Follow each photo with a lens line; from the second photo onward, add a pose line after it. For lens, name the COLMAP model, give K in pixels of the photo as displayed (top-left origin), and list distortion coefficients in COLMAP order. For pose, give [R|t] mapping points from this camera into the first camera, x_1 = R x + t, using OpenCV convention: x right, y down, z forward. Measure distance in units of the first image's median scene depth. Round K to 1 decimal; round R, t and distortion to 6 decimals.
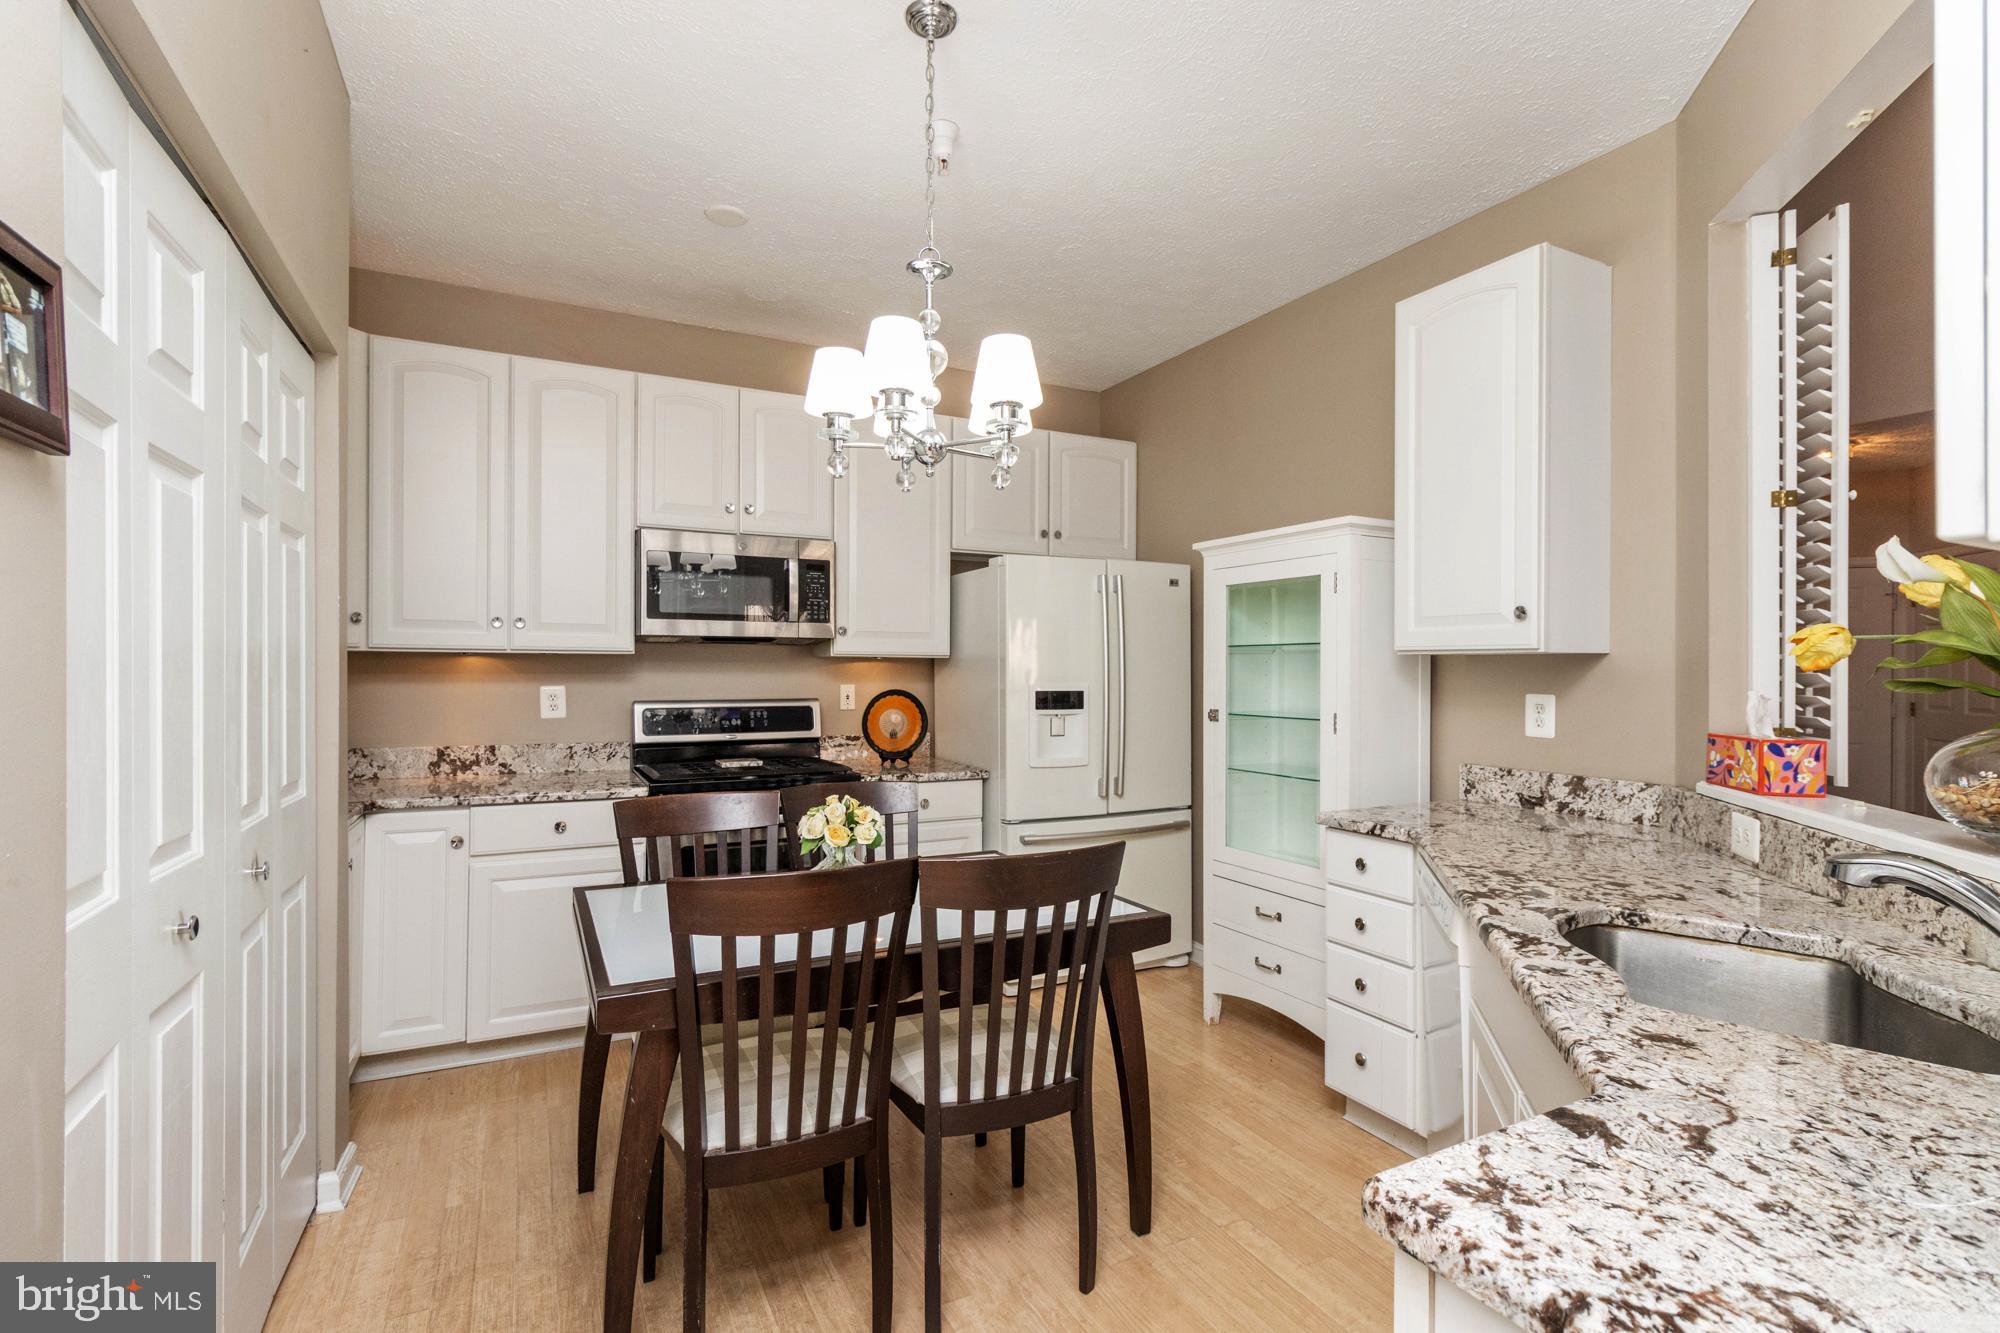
lens RADIAL K [[933.5, 0, 1005.2], [0, 933.5, 682.5], [0, 0, 1]] dist [-0.000094, 0.000191]
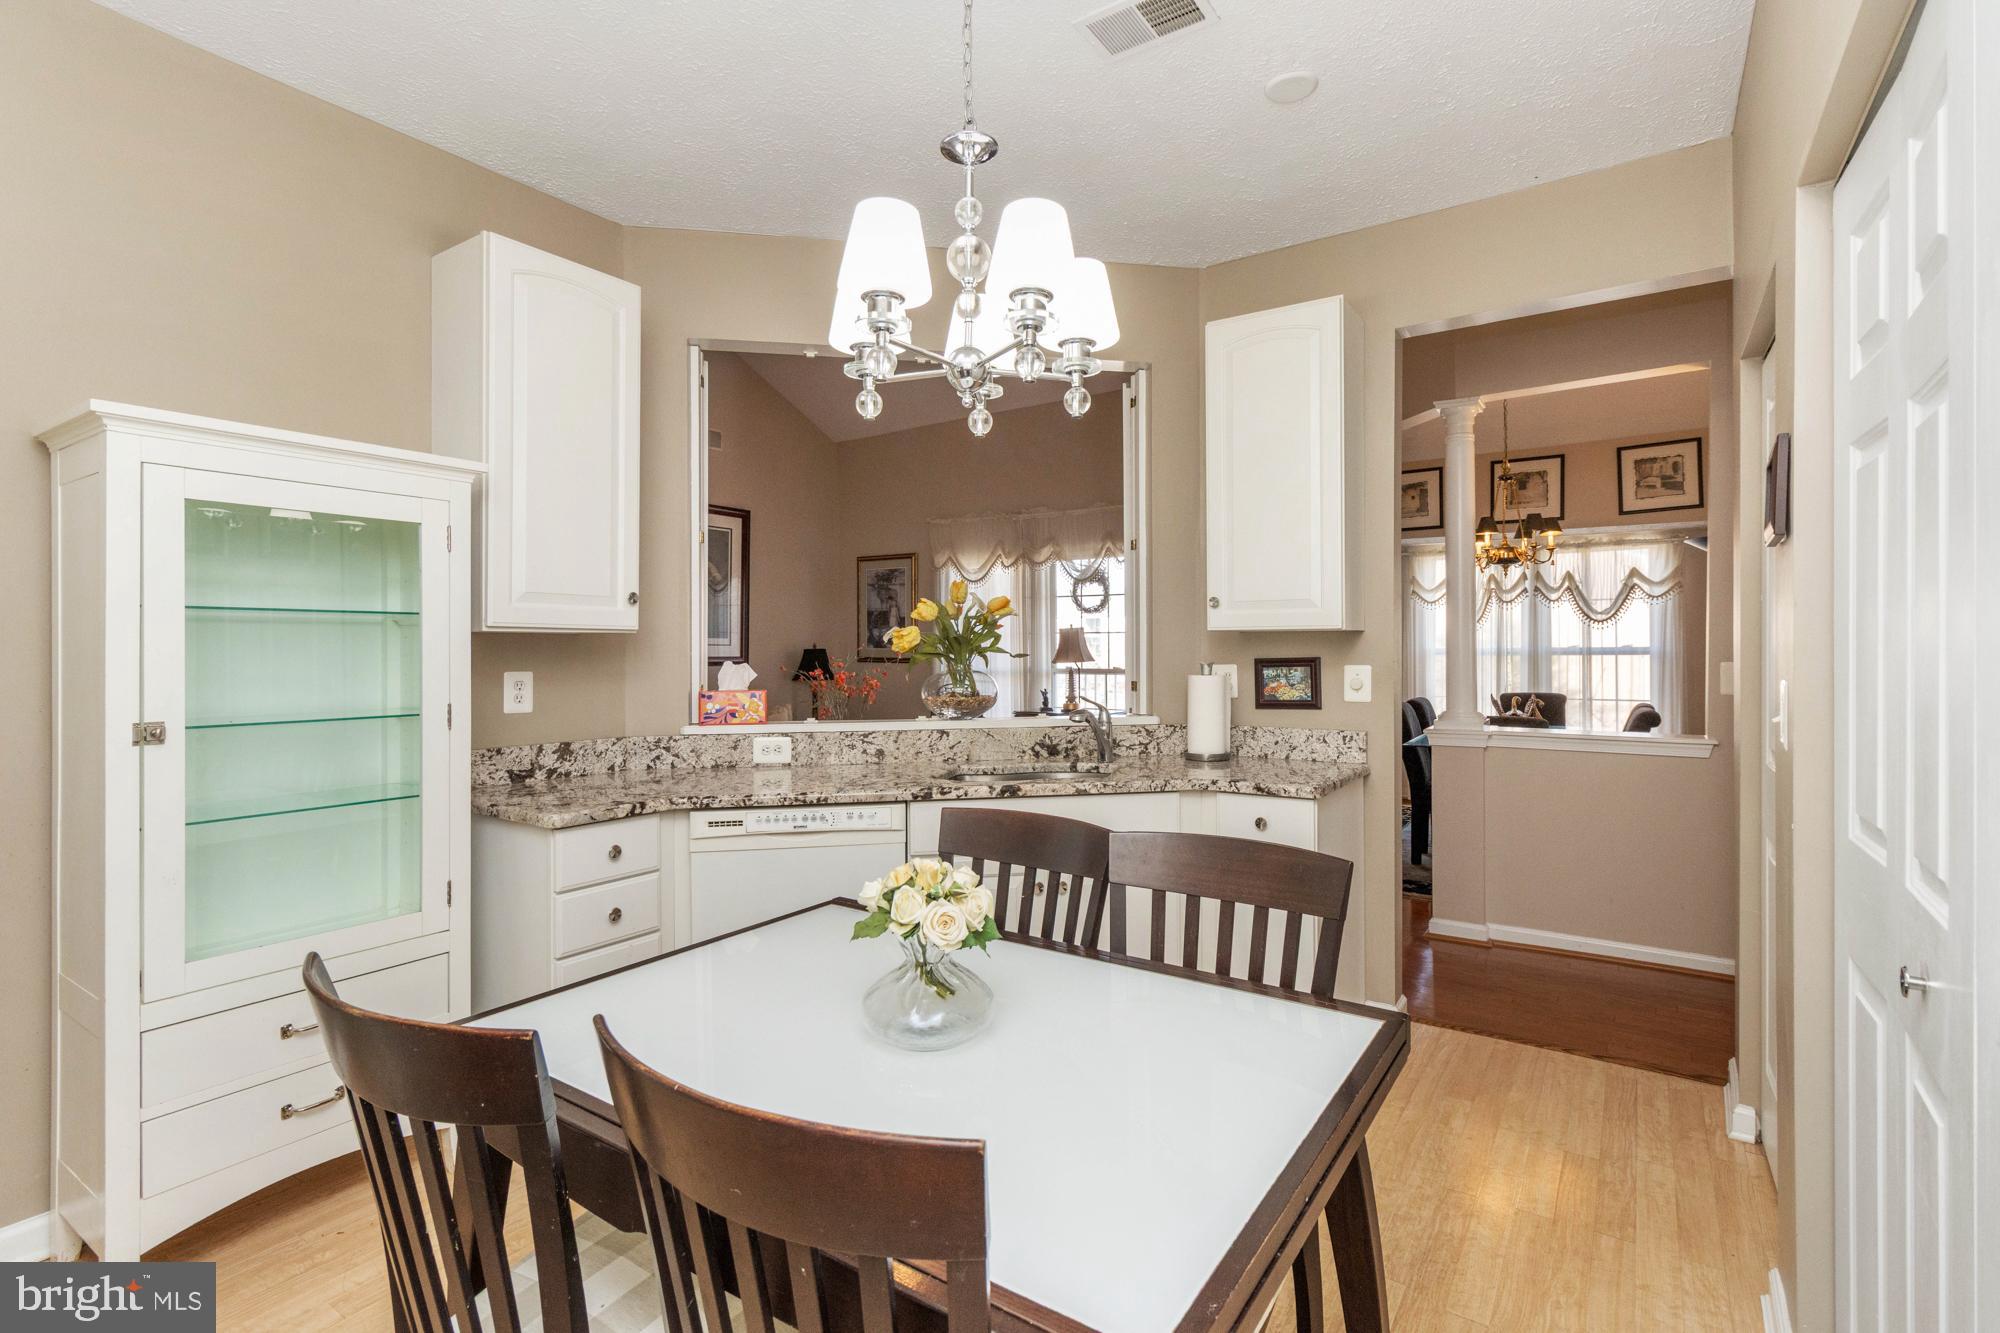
lens RADIAL K [[922.5, 0, 1007.7], [0, 922.5, 659.0], [0, 0, 1]] dist [0.003055, -0.000048]
pose [[-0.475513, -0.013033, 0.879612, -0.477606], [0.010676, 0.999731, 0.020584, -0.013447], [-0.879644, 0.019179, -0.475246, 0.816329]]
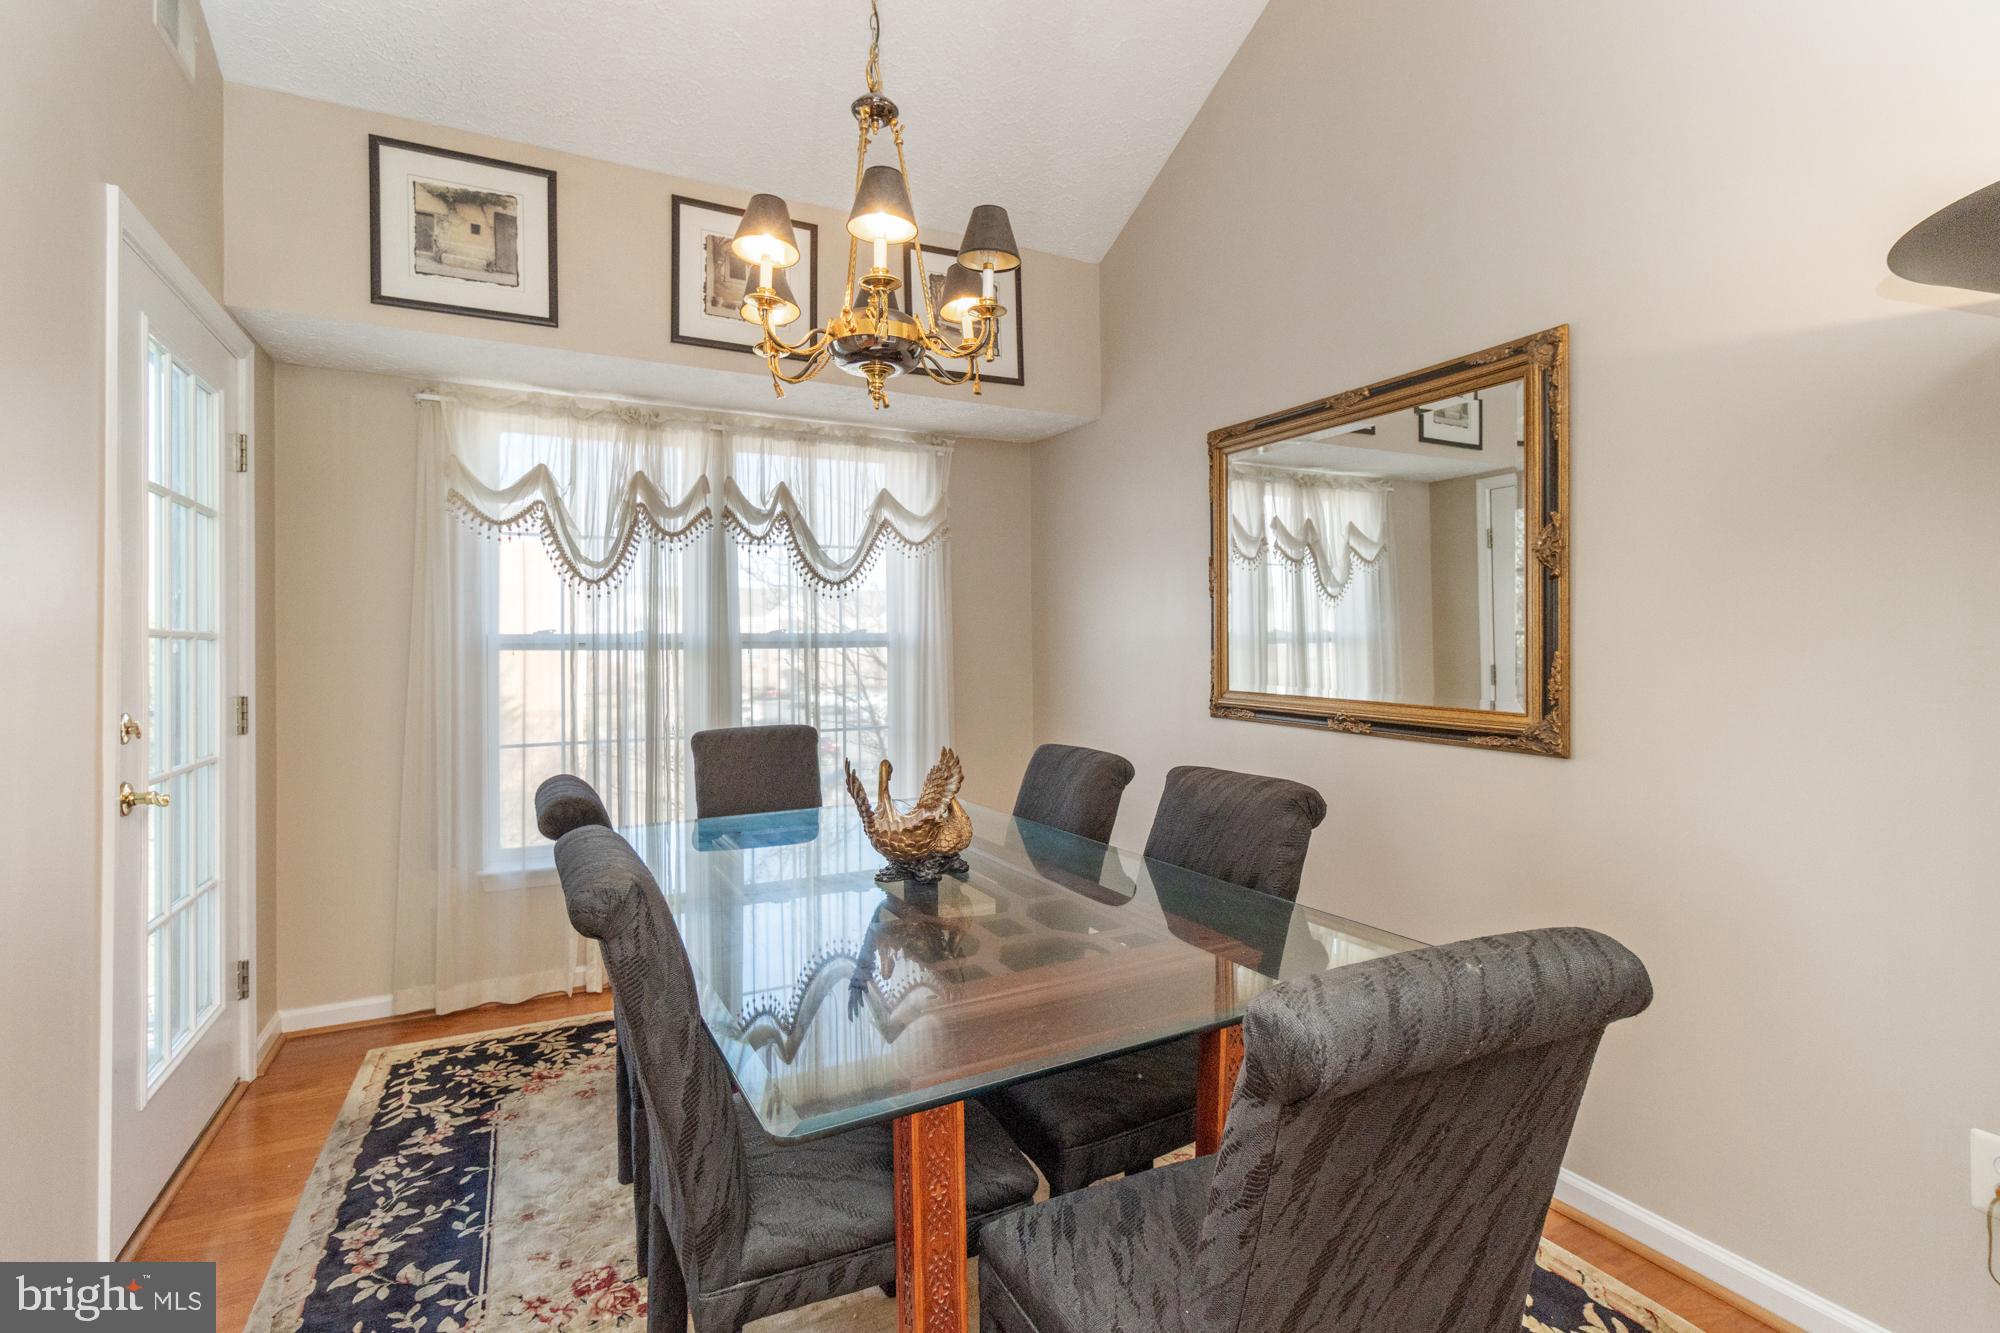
lens RADIAL K [[931.7, 0, 1005.8], [0, 931.7, 646.2], [0, 0, 1]] dist [0.000256, 0.000098]
pose [[-0.999954, -0.003558, 0.008931, 0.475774], [-0.003446, 0.999916, 0.012465, 0.018041], [-0.008974, 0.012434, -0.999882, -0.204052]]
